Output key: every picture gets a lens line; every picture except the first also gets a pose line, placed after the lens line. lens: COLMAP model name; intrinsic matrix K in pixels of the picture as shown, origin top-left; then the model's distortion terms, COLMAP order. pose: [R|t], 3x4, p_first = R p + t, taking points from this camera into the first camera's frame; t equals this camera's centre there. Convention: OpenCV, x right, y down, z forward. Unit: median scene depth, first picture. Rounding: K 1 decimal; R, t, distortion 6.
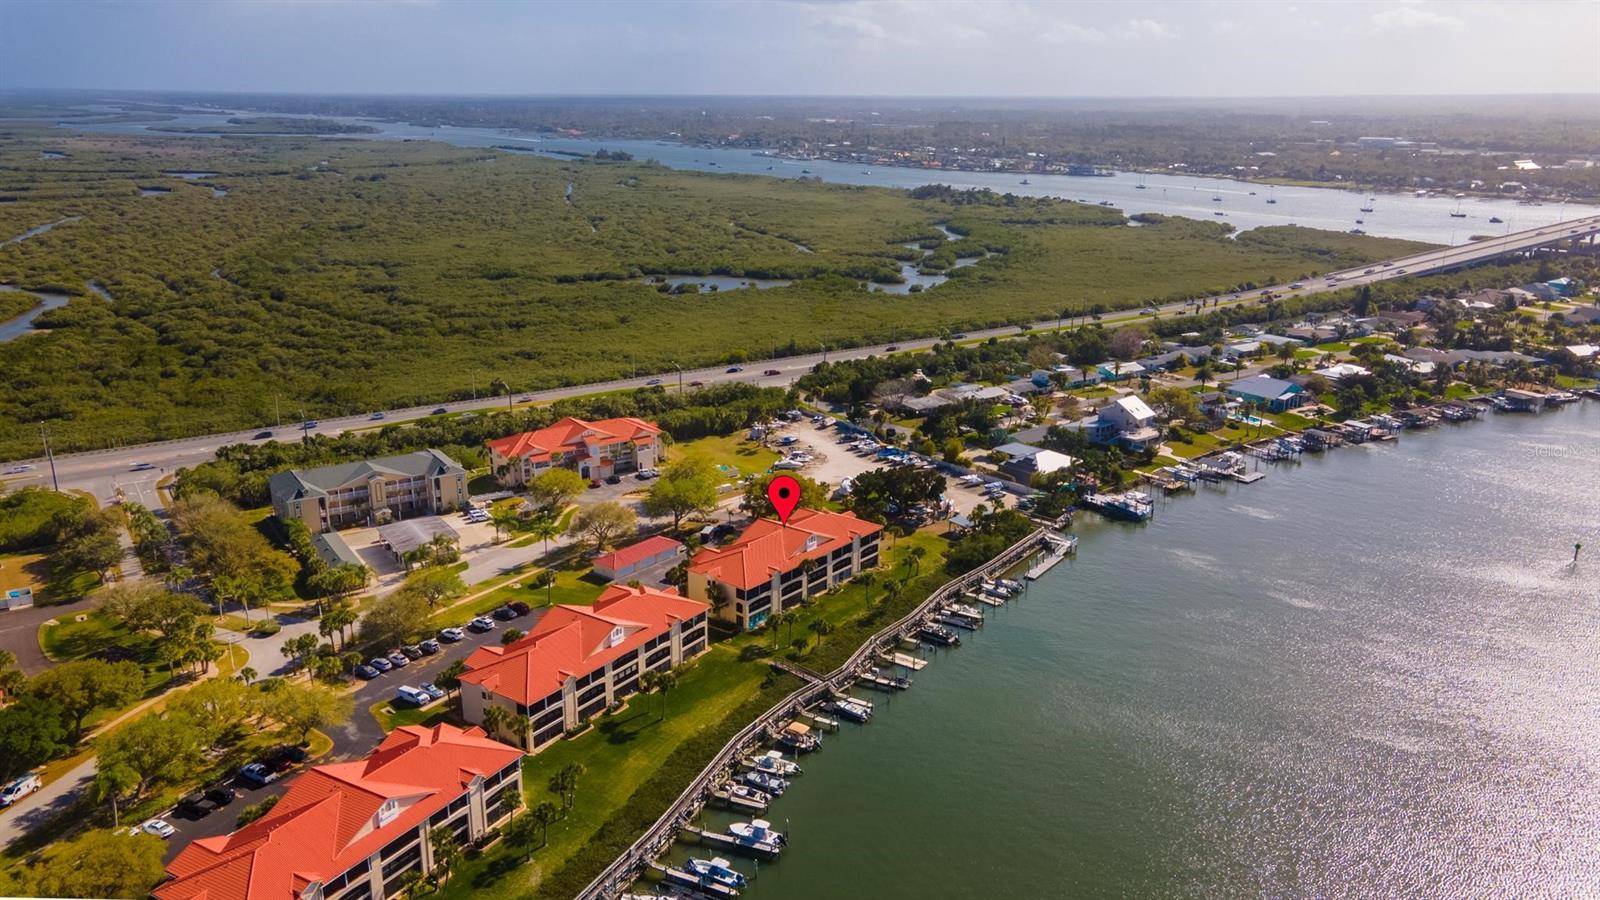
lens RADIAL K [[1163.1, 0, 800.0], [0, 1163.1, 450.0], [0, 0, 1]] dist [0.024398, 0.007042]
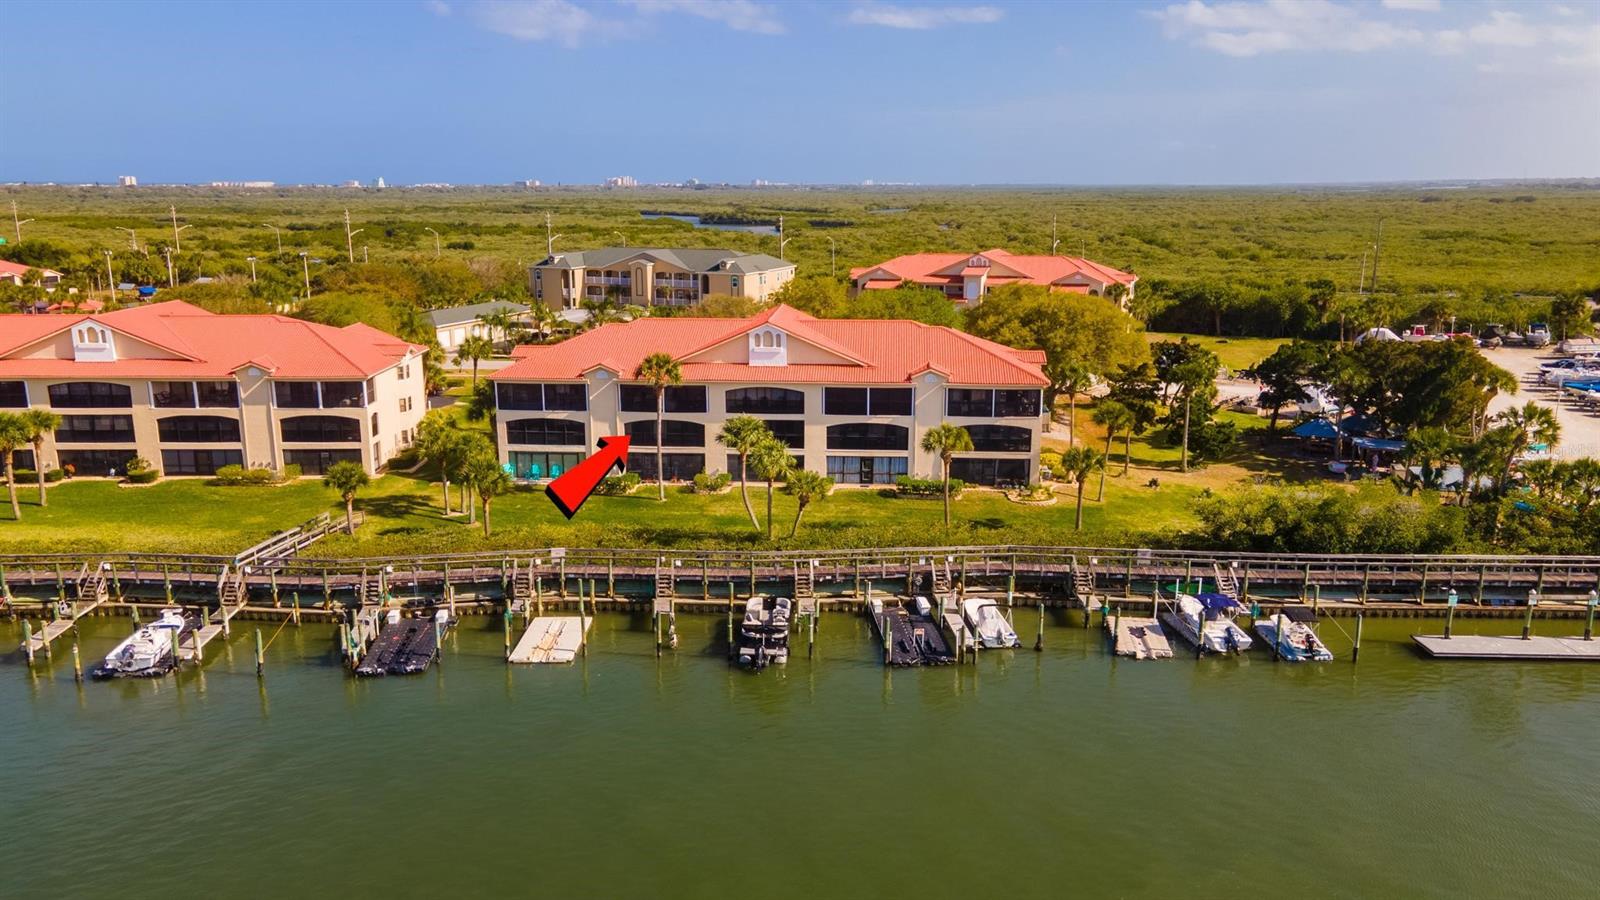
lens RADIAL K [[1183.8, 0, 800.0], [0, 1183.8, 450.0], [0, 0, 1]] dist [0.028069, 0.046964]
pose [[0.576222, 0.177666, -0.797748, 0.329167], [-0.227547, 0.972367, 0.052196, 0.086072], [0.784978, 0.151449, 0.600727, 0.736945]]
